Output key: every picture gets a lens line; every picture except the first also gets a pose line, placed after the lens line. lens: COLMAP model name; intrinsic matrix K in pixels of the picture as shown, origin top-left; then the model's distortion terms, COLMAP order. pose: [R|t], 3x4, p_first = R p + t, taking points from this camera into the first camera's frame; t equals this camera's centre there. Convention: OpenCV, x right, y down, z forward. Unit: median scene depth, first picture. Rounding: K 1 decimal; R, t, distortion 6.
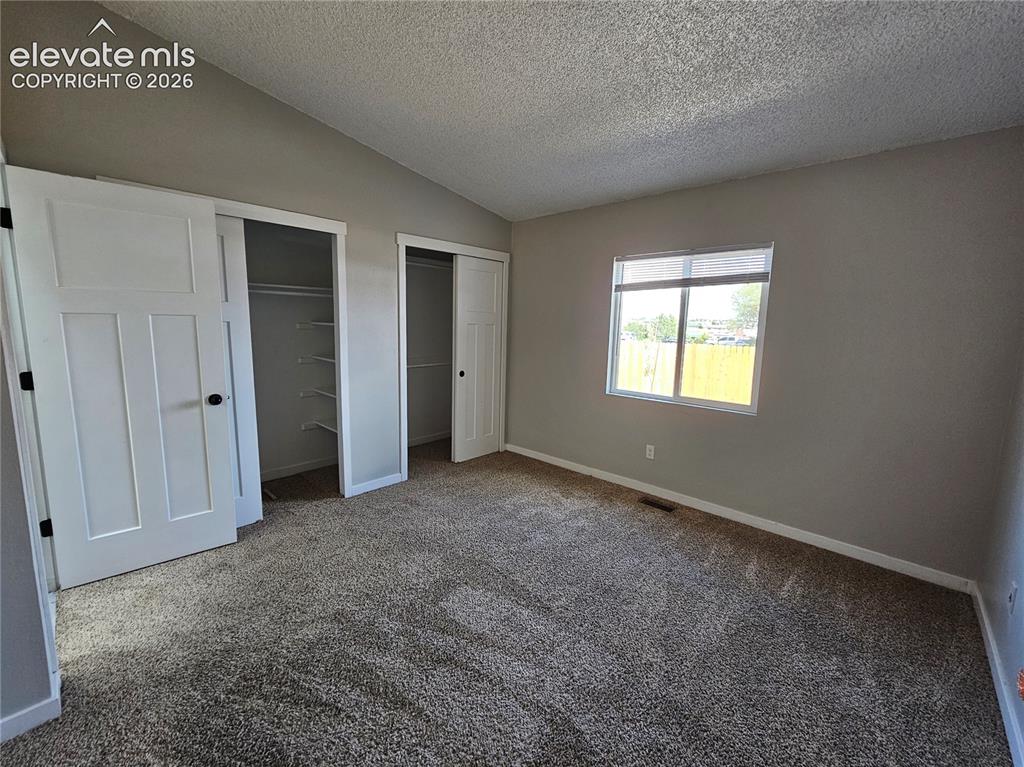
lens RADIAL K [[419.7, 0, 512.6], [0, 419.7, 377.4], [0, 0, 1]] dist [-0.001478, 0.000509]
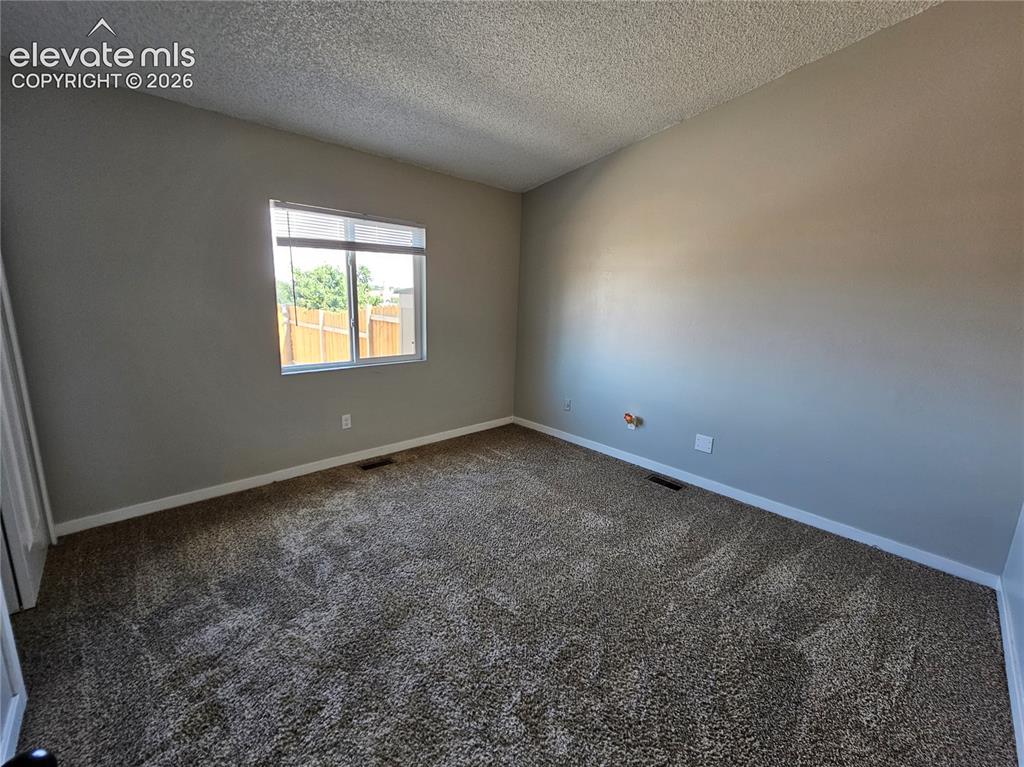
lens RADIAL K [[419.7, 0, 512.6], [0, 419.7, 377.4], [0, 0, 1]] dist [-0.001478, 0.000509]
pose [[0.058811, -0.213842, 0.975096, -0.599528], [0.101362, 0.973018, 0.207273, -0.087294], [-0.993110, 0.086648, 0.078900, 0.558063]]
